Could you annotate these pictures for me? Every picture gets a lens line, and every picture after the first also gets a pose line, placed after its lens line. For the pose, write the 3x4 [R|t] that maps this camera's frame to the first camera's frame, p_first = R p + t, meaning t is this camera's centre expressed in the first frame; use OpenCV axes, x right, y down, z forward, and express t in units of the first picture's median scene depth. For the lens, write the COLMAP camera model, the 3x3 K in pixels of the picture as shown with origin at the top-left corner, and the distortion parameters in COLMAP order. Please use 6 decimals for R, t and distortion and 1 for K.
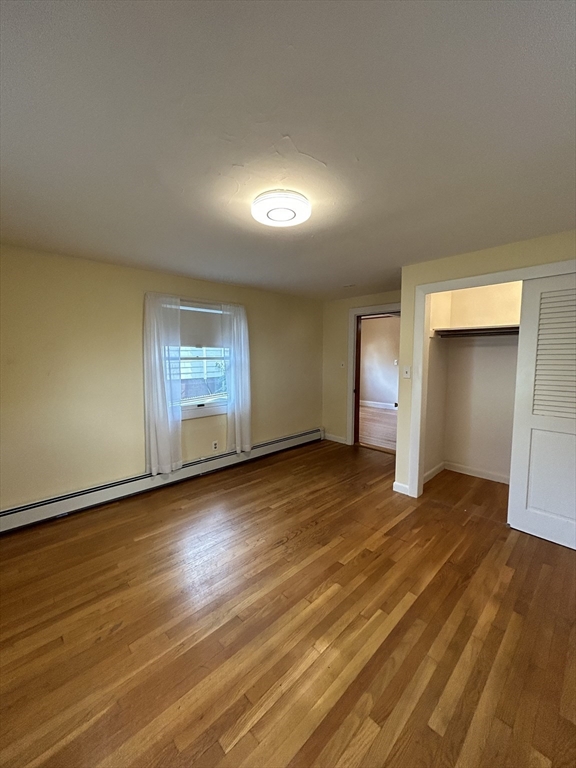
lens RADIAL K [[311.6, 0, 290.1], [0, 311.6, 382.3], [0, 0, 1]] dist [0.011671, 0.001167]
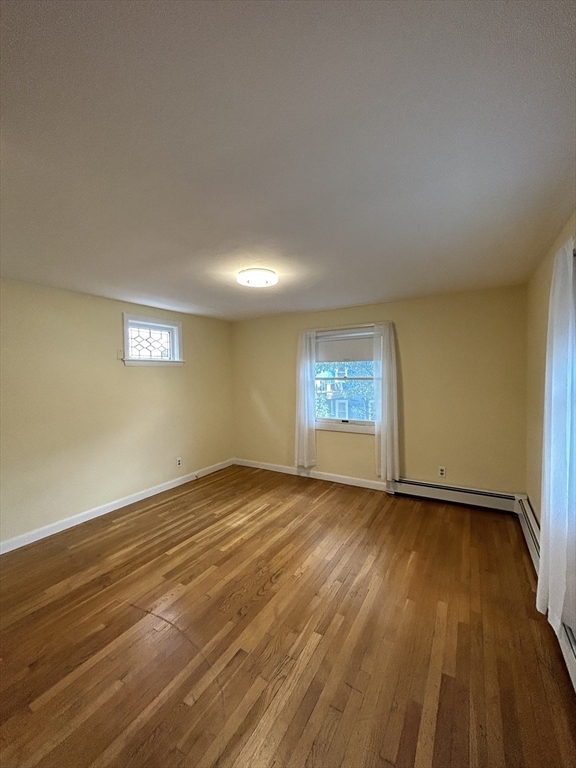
lens RADIAL K [[311.6, 0, 289.4], [0, 311.6, 389.6], [0, 0, 1]] dist [0.011671, 0.001167]
pose [[-0.966234, 0.036493, -0.255069, 0.210650], [0.000736, 0.990306, 0.138899, -0.243345], [0.257665, 0.134021, -0.956895, 2.523081]]
